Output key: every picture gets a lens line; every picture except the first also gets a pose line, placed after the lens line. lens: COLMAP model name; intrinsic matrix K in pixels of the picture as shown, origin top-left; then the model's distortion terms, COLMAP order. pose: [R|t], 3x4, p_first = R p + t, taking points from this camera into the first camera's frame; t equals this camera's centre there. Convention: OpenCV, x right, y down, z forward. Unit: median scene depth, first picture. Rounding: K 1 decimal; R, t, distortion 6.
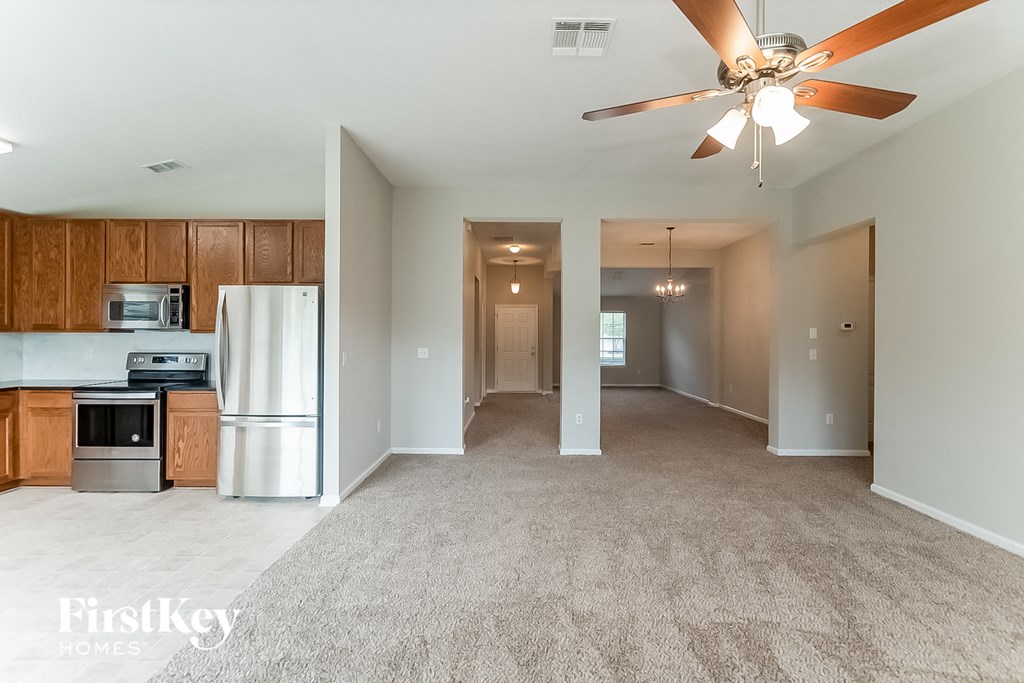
lens RADIAL K [[460.9, 0, 508.9], [0, 460.9, 335.8], [0, 0, 1]] dist [-0.002192, 0.000987]
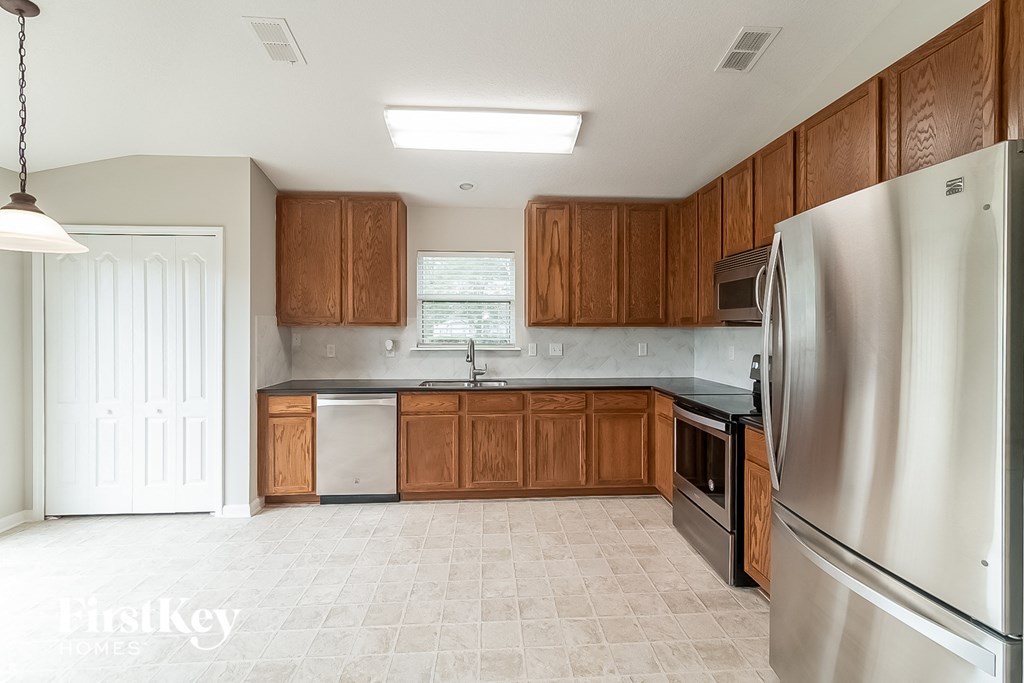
lens RADIAL K [[460.9, 0, 520.6], [0, 460.9, 327.1], [0, 0, 1]] dist [-0.002192, 0.000987]
pose [[0.064574, -0.007613, -0.997884, -0.155095], [-0.000334, 0.999971, -0.007650, 0.000172], [0.997913, 0.000827, 0.064570, 0.636616]]
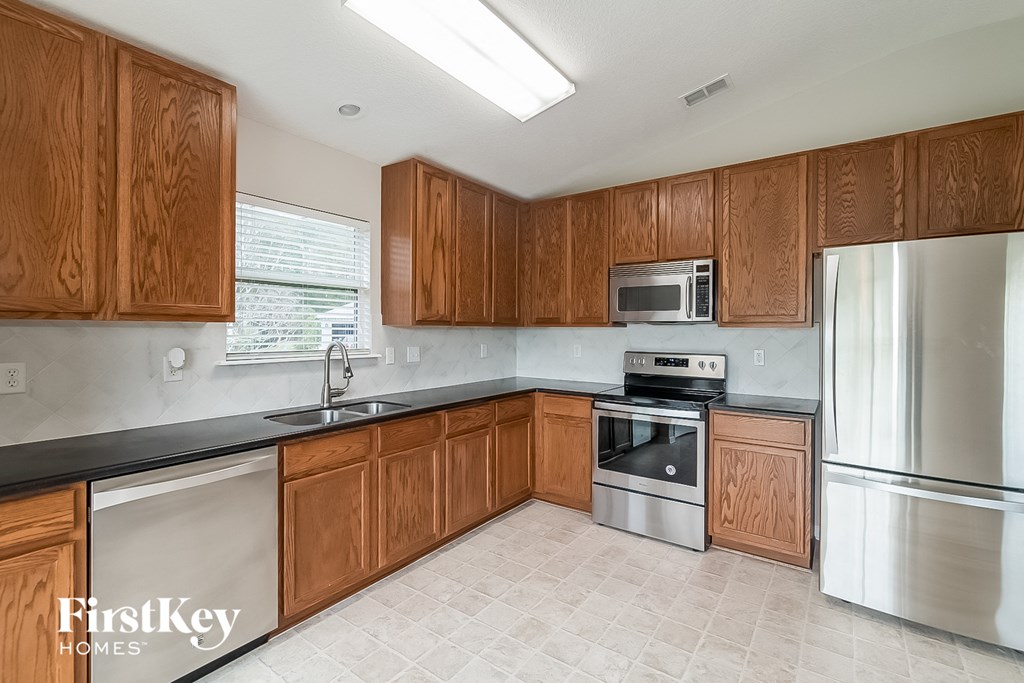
lens RADIAL K [[460.9, 0, 505.0], [0, 460.9, 330.8], [0, 0, 1]] dist [-0.002192, 0.000987]
pose [[0.805098, 0.001389, -0.593141, -0.546911], [-0.001163, 0.999999, 0.000763, -0.000393], [0.593141, 0.000076, 0.805098, 0.234672]]
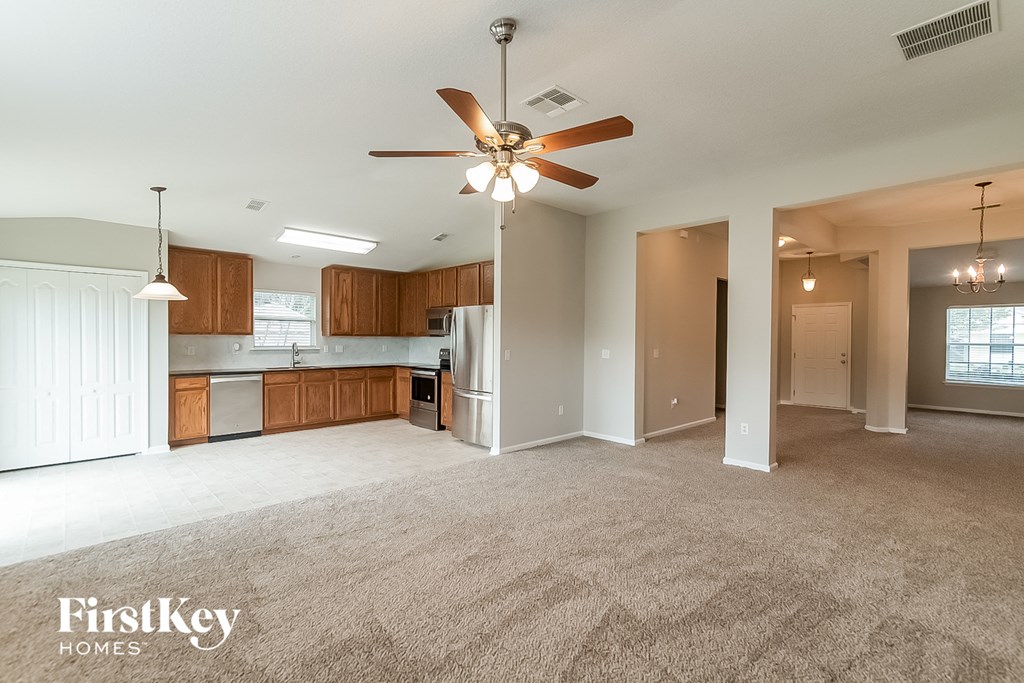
lens RADIAL K [[460.9, 0, 518.1], [0, 460.9, 345.0], [0, 0, 1]] dist [-0.002192, 0.000987]
pose [[0.697395, 0.011364, -0.716597, 0.617807], [-0.003976, 0.999920, 0.011988, 0.002261], [0.716676, -0.005511, 0.697385, 0.029405]]
